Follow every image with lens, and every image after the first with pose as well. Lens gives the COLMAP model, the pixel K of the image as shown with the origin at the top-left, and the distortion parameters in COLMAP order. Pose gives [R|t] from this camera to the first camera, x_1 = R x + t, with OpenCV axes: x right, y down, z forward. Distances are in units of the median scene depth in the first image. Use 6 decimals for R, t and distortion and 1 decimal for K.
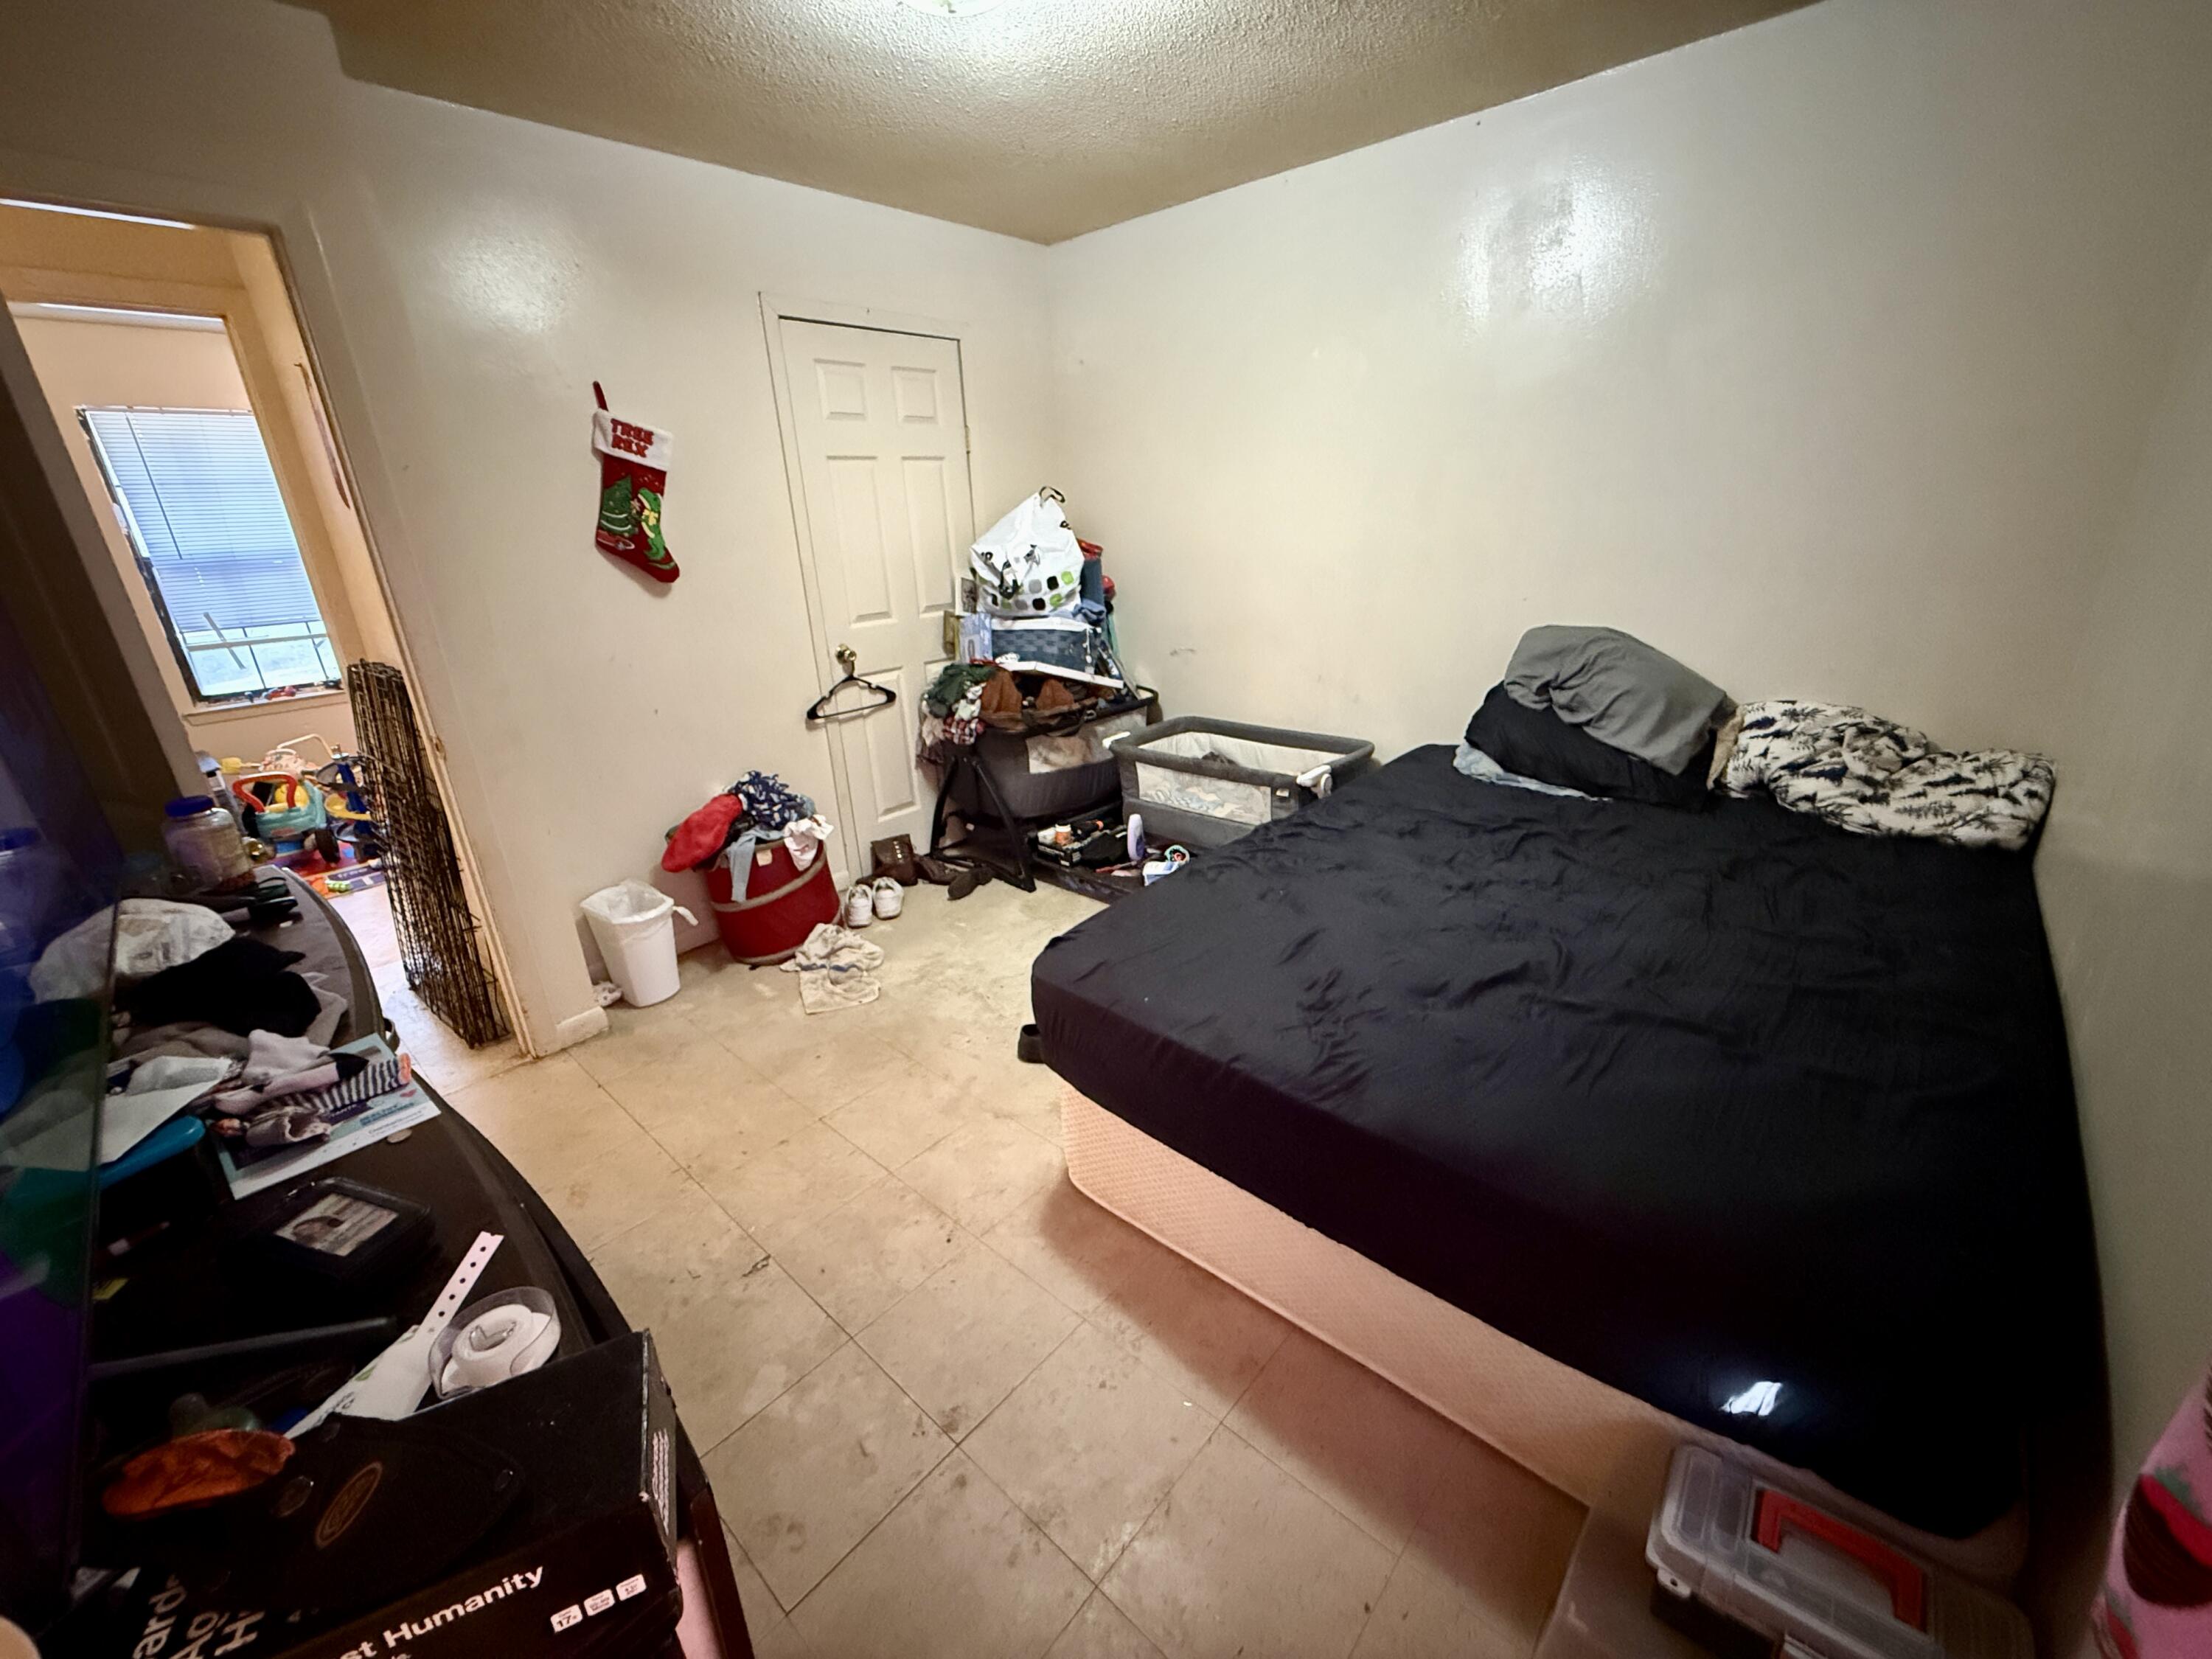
lens RADIAL K [[884.8, 0, 1096.7], [0, 884.8, 829.1], [0, 0, 1]] dist [-0.000045, -0.000199]
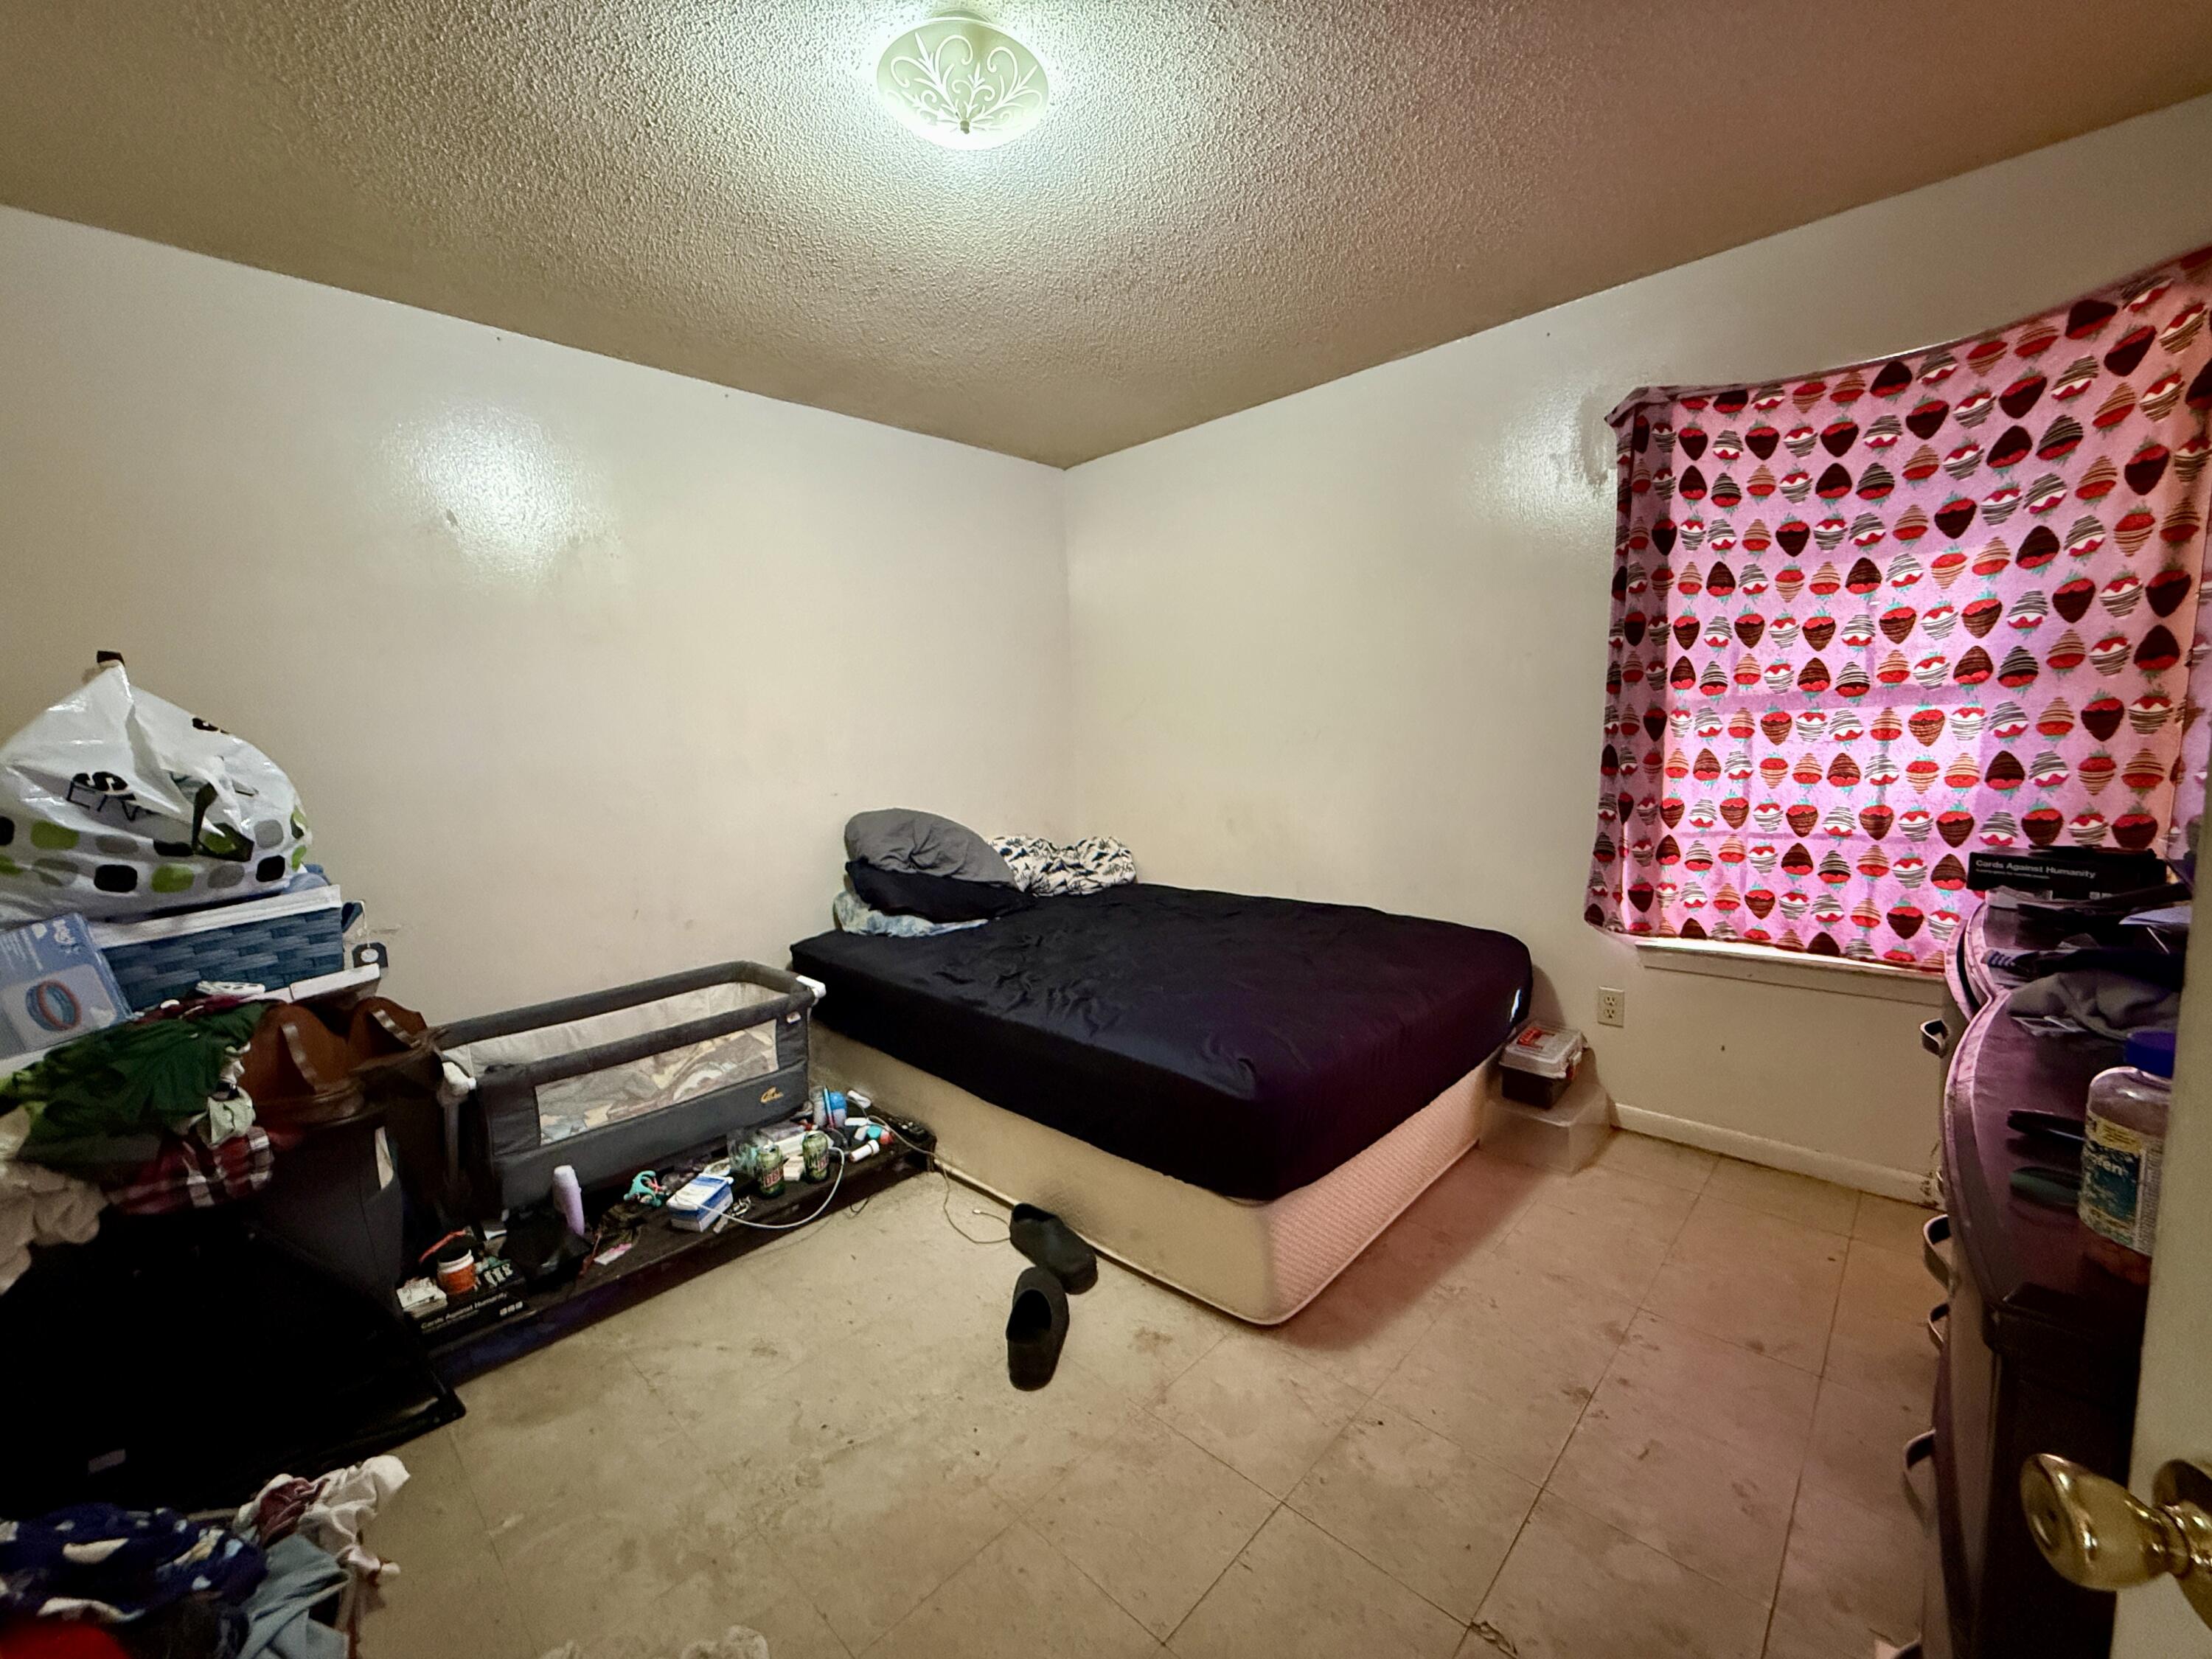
lens RADIAL K [[884.8, 0, 1096.7], [0, 884.8, 829.1], [0, 0, 1]] dist [-0.000045, -0.000199]
pose [[0.030658, -0.073500, 0.996824, -0.673536], [0.370327, 0.927152, 0.056973, -0.162237], [-0.928395, 0.367404, 0.055644, 0.658489]]
